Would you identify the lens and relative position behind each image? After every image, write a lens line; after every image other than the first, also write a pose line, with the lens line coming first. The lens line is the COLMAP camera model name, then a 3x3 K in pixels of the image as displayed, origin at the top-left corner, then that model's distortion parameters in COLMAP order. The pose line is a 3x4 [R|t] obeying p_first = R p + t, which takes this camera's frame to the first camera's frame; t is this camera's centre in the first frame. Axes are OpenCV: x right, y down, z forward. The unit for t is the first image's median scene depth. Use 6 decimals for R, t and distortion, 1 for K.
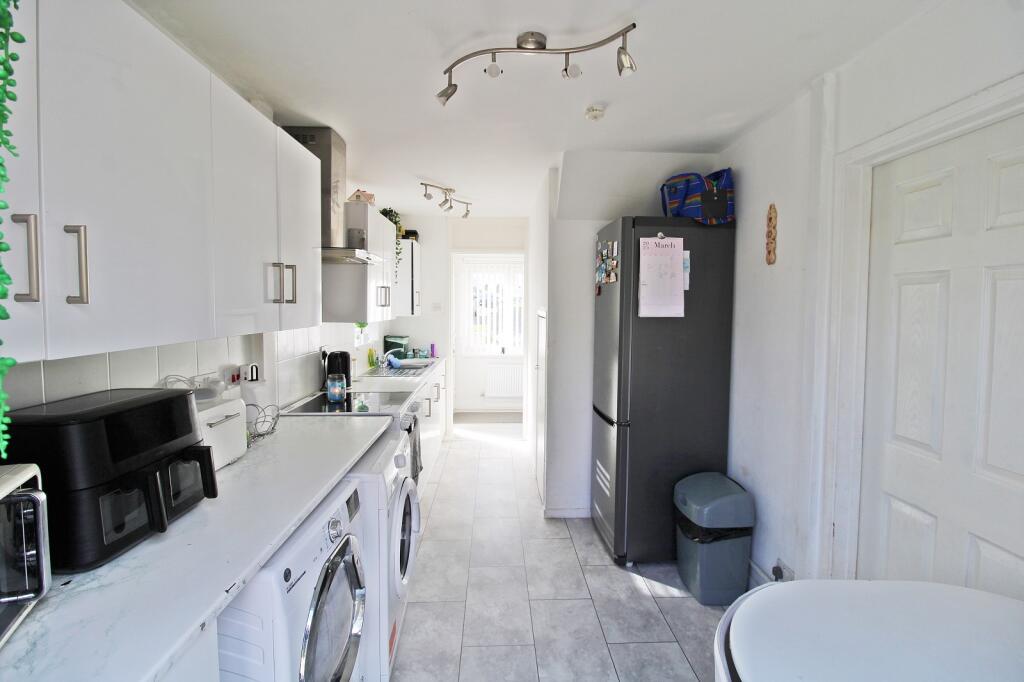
lens RADIAL K [[479.3, 0, 524.2], [0, 479.3, 329.2], [0, 0, 1]] dist [0.001026, -0.011159]
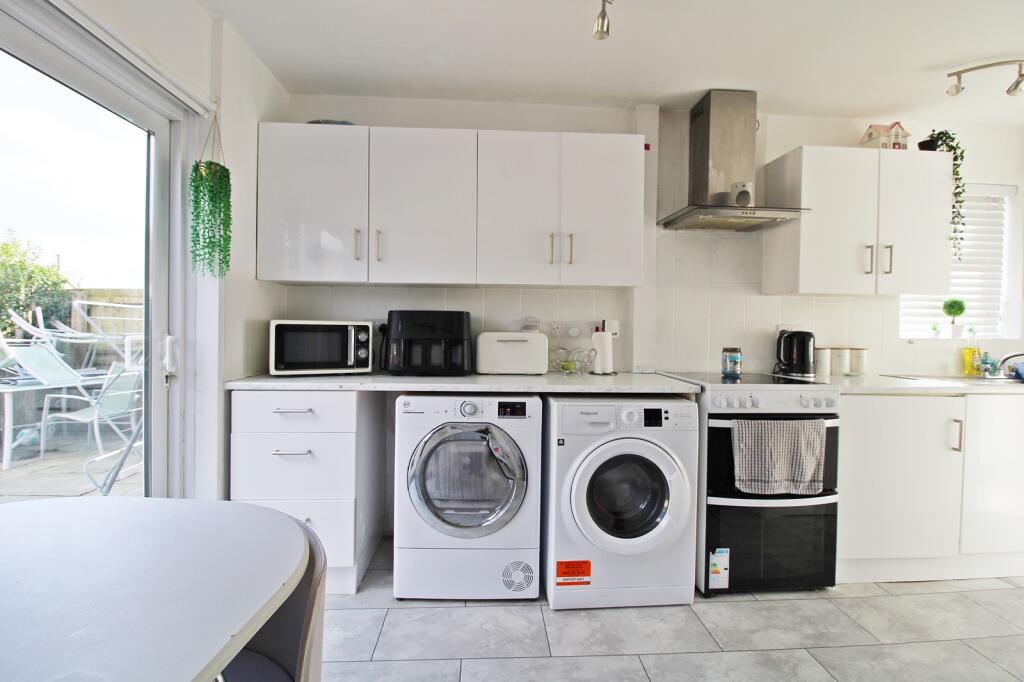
lens RADIAL K [[479.3, 0, 524.2], [0, 479.3, 329.2], [0, 0, 1]] dist [0.001026, -0.011159]
pose [[0.002152, 0.004607, -0.999987, 0.416927], [-0.070113, 0.997529, 0.004445, 0.068943], [0.997537, 0.070102, 0.002469, 0.464678]]
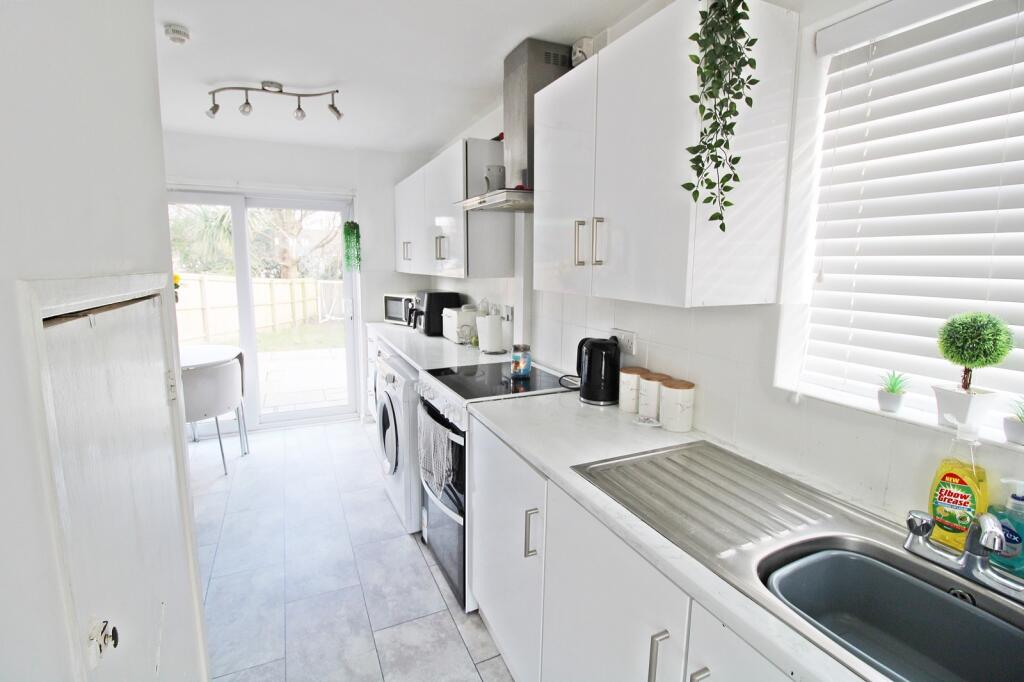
lens RADIAL K [[474.3, 0, 512.0], [0, 474.3, 341.0], [0, 0, 1]] dist [0.000534, -0.010399]
pose [[-0.932127, 0.039796, -0.359939, -0.065289], [-0.038205, 0.977589, 0.207025, -0.062740], [0.360112, 0.206725, -0.909717, 1.370044]]
